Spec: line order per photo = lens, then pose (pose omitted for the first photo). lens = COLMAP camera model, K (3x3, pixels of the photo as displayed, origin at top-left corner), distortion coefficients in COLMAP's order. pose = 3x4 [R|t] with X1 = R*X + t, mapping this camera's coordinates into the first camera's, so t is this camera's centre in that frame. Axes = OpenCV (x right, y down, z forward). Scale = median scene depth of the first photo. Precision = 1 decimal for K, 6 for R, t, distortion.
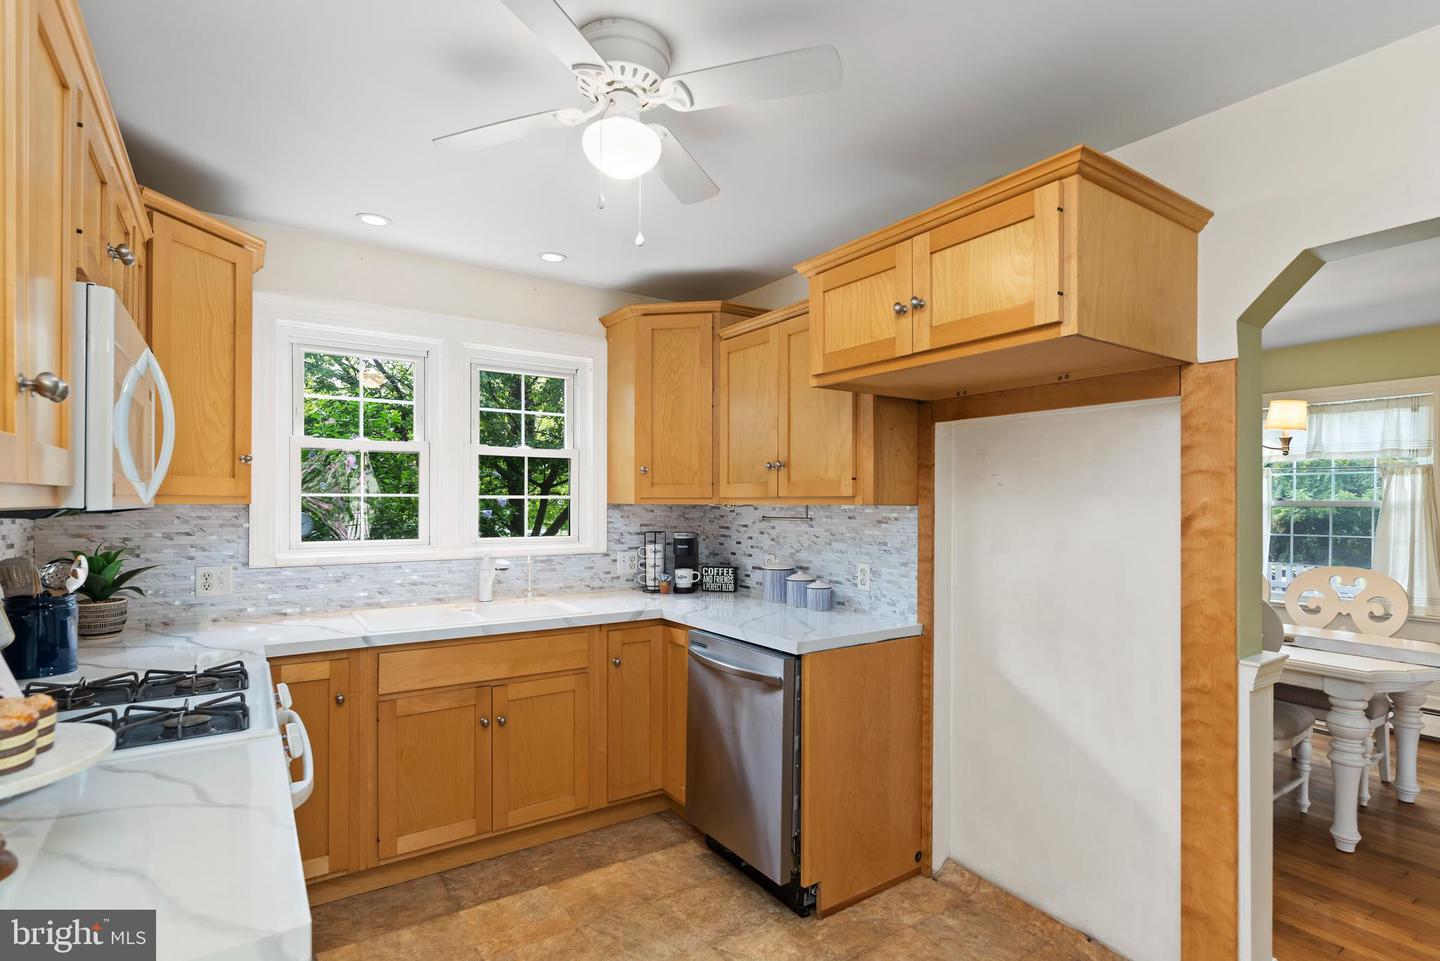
lens RADIAL K [[701.7, 0, 724.6], [0, 701.7, 502.4], [0, 0, 1]] dist [-0.007396, 0.002255]
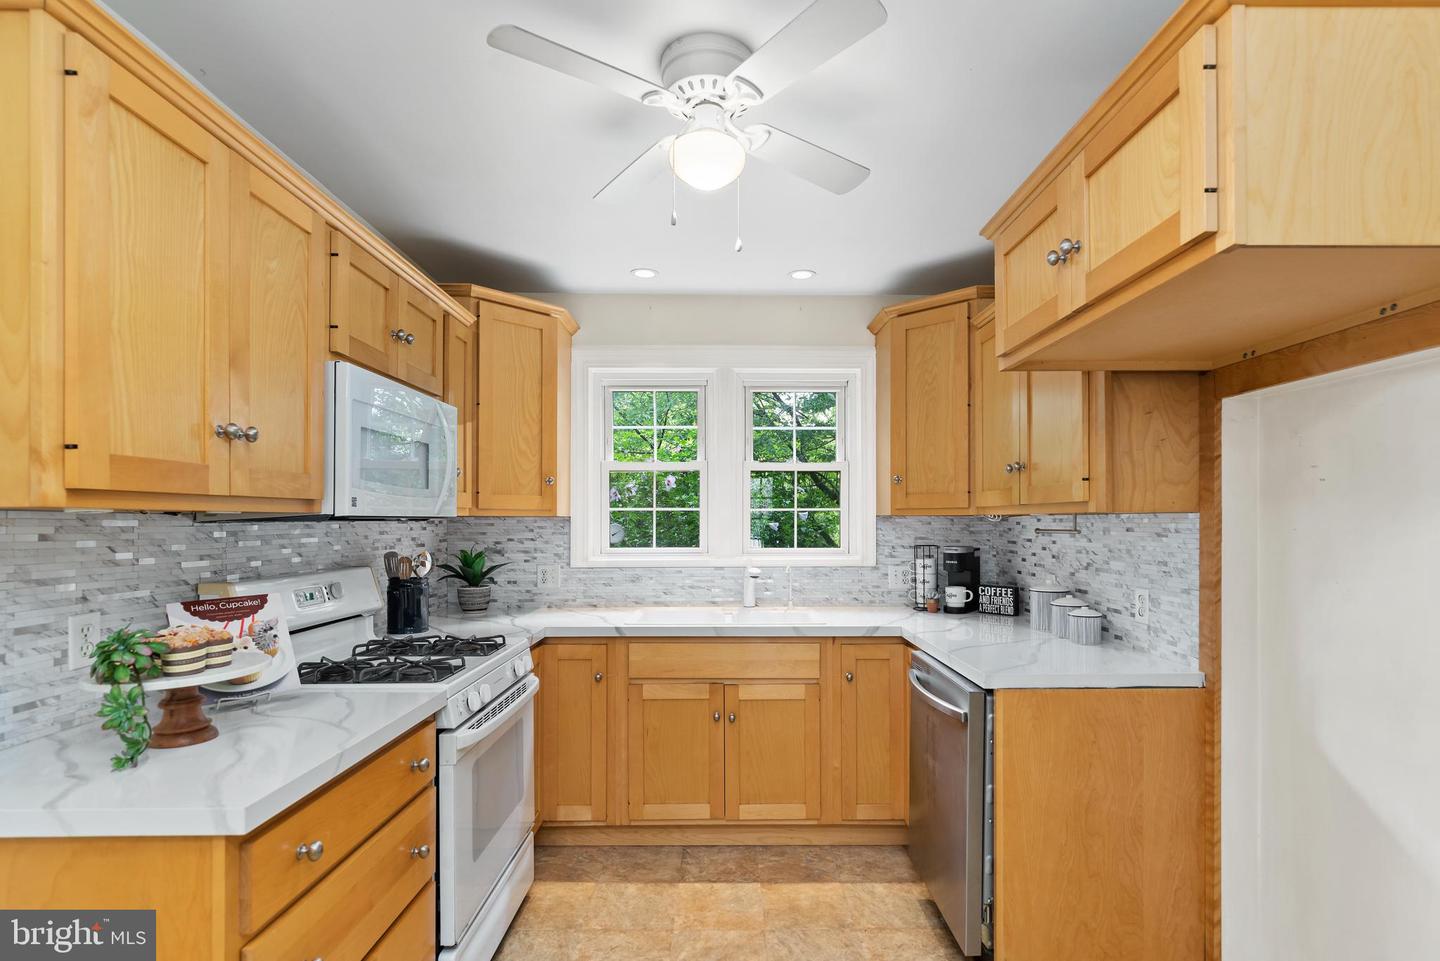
lens RADIAL K [[701.7, 0, 729.2], [0, 701.7, 515.5], [0, 0, 1]] dist [-0.007396, 0.002255]
pose [[0.832332, -0.007700, -0.554223, 0.274844], [0.003705, 0.999958, -0.008328, 0.012095], [0.554264, 0.004878, 0.832326, 0.107399]]
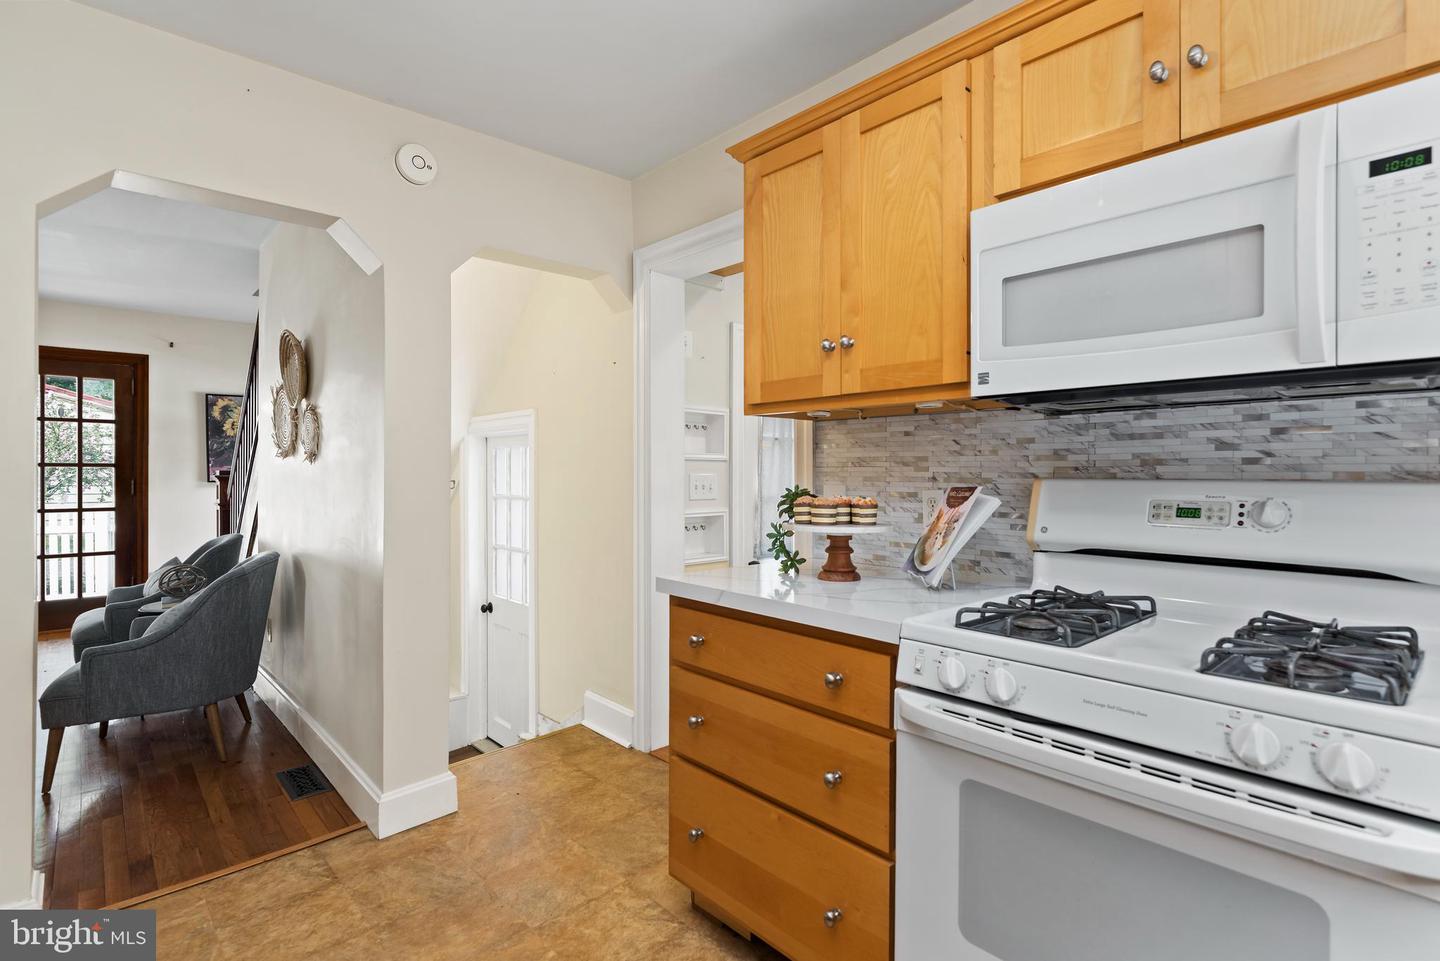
lens RADIAL K [[701.7, 0, 722.6], [0, 701.7, 479.7], [0, 0, 1]] dist [-0.007396, 0.002255]
pose [[-0.989339, -0.004481, -0.145563, -0.131187], [-0.005554, 0.999960, 0.006969, 0.069303], [0.145526, 0.007703, -0.989324, 0.999310]]
